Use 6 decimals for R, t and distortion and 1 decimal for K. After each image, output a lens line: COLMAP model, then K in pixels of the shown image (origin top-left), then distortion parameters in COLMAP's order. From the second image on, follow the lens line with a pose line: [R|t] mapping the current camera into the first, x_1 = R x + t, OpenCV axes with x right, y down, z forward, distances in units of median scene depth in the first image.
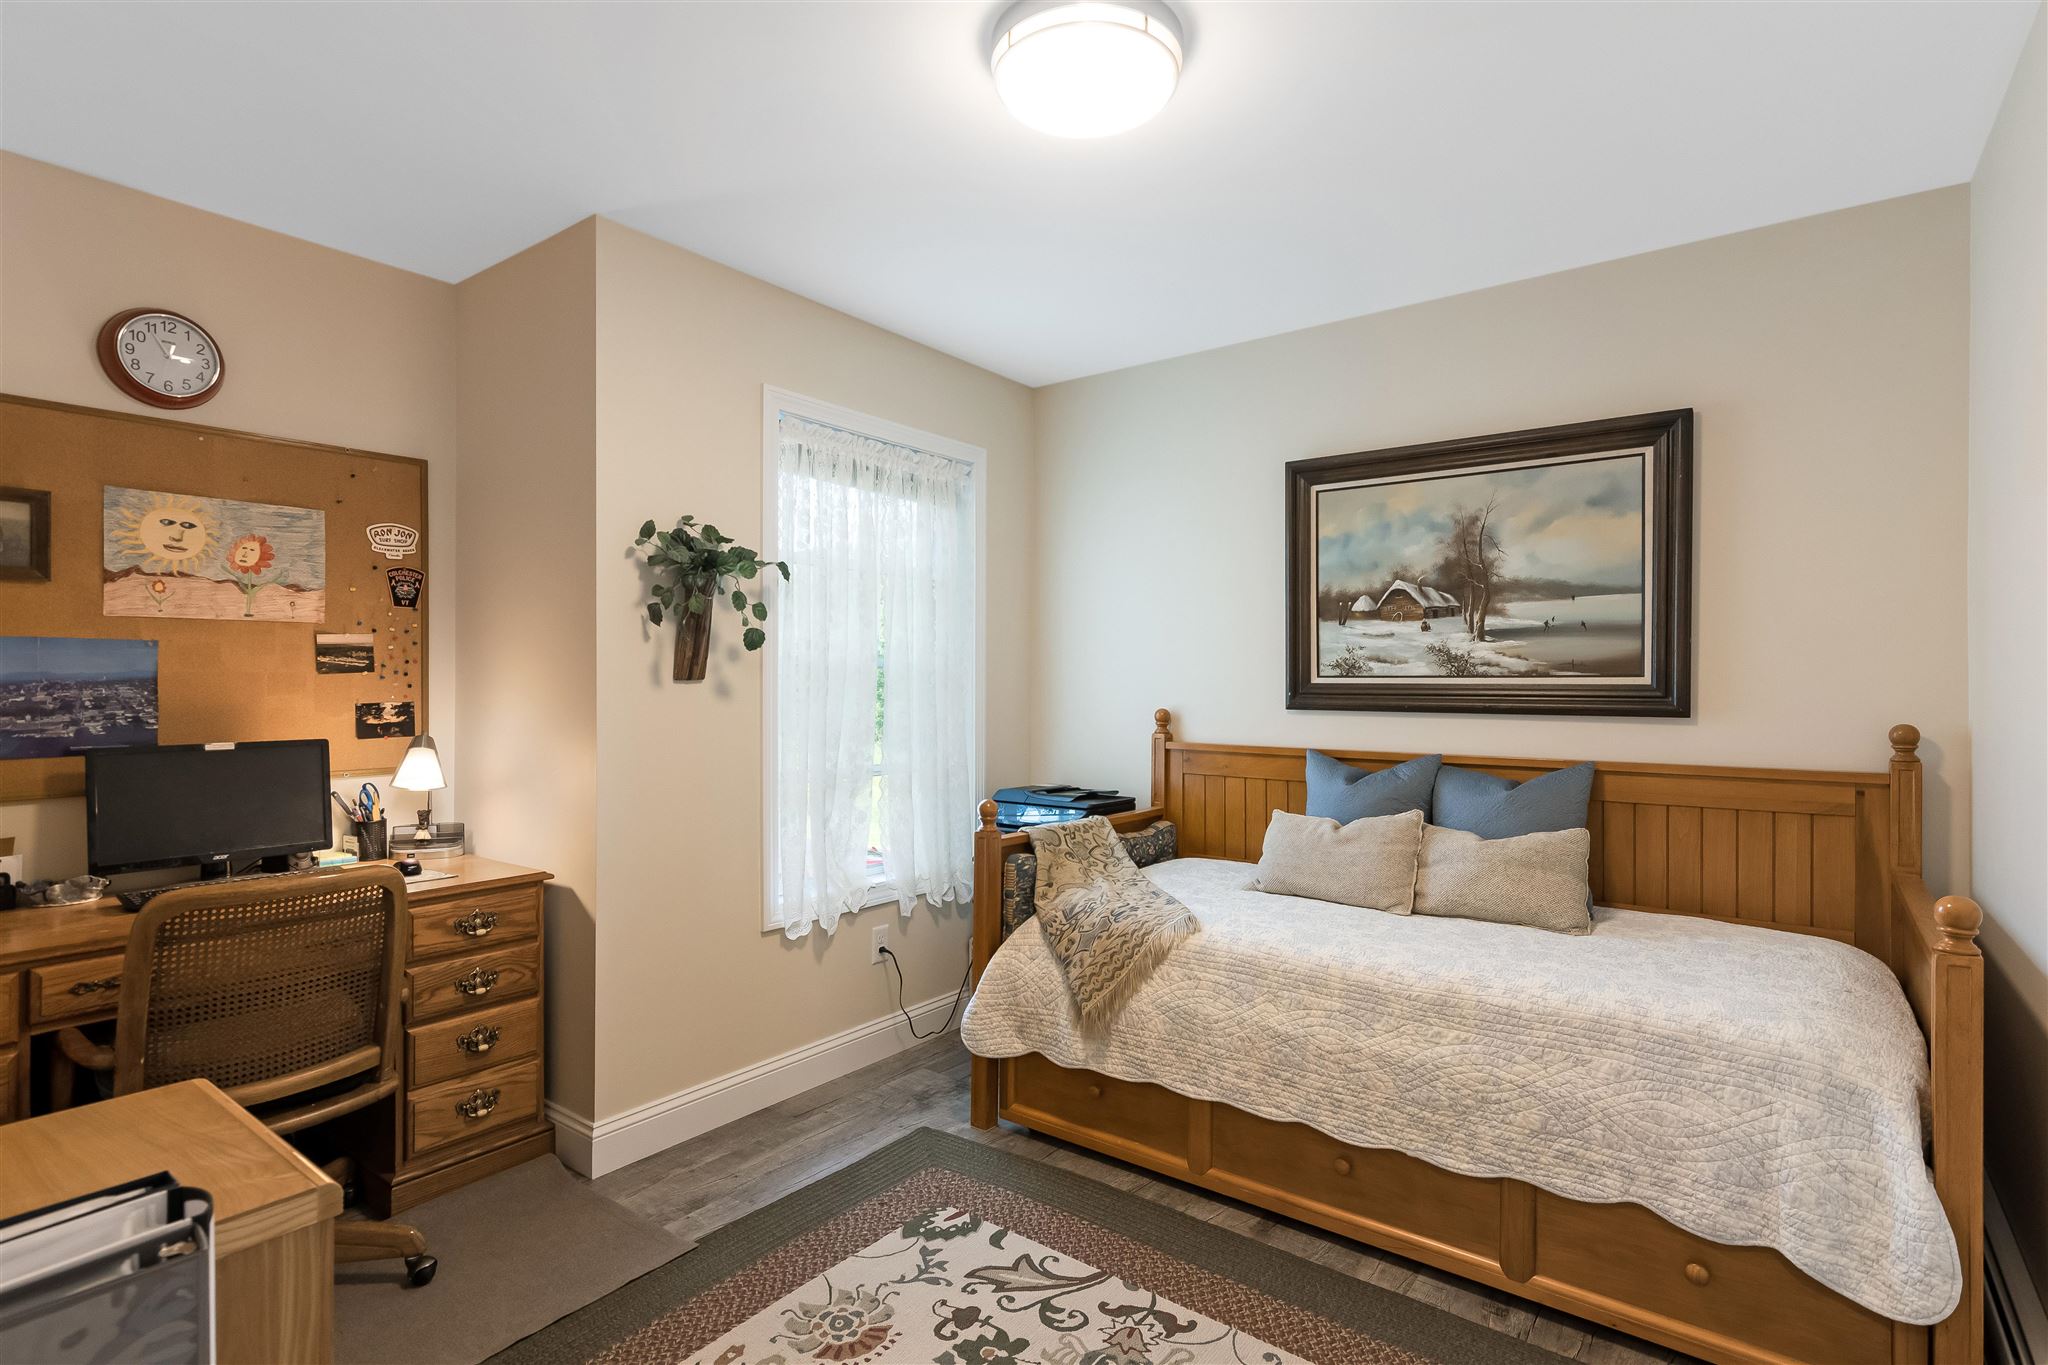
lens RADIAL K [[984.4, 0, 1029.1], [0, 984.4, 689.2], [0, 0, 1]] dist [0.001289, 0.000122]
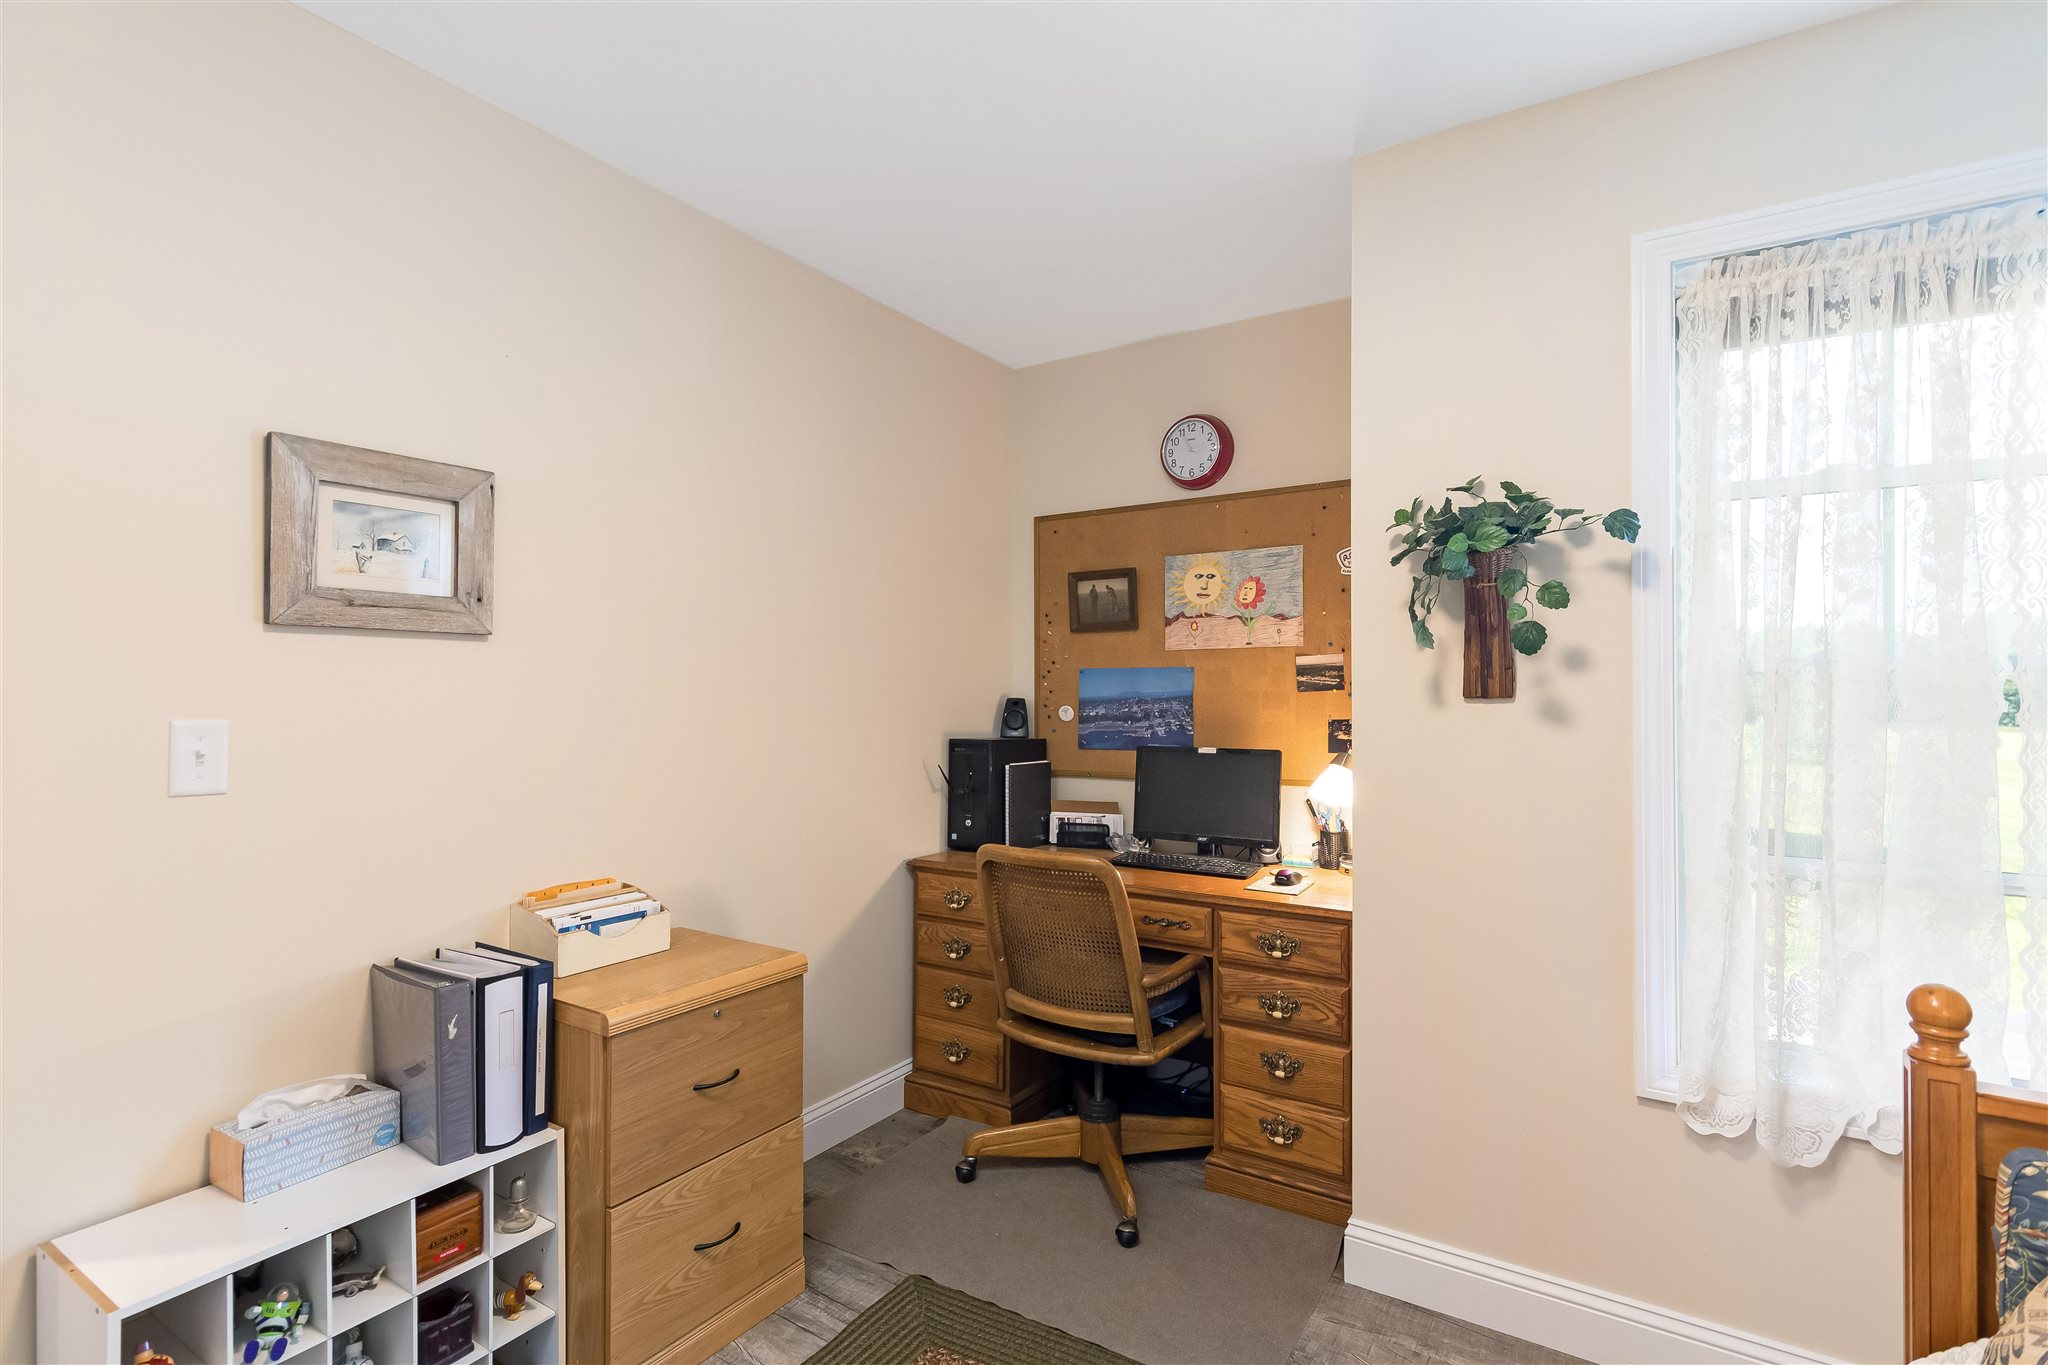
lens RADIAL K [[984.4, 0, 1029.1], [0, 984.4, 689.2], [0, 0, 1]] dist [0.001289, 0.000122]
pose [[0.074635, -0.007082, -0.997186, 0.398162], [-0.011560, 0.999901, -0.007967, -0.006791], [0.997144, 0.012122, 0.074545, 0.666499]]
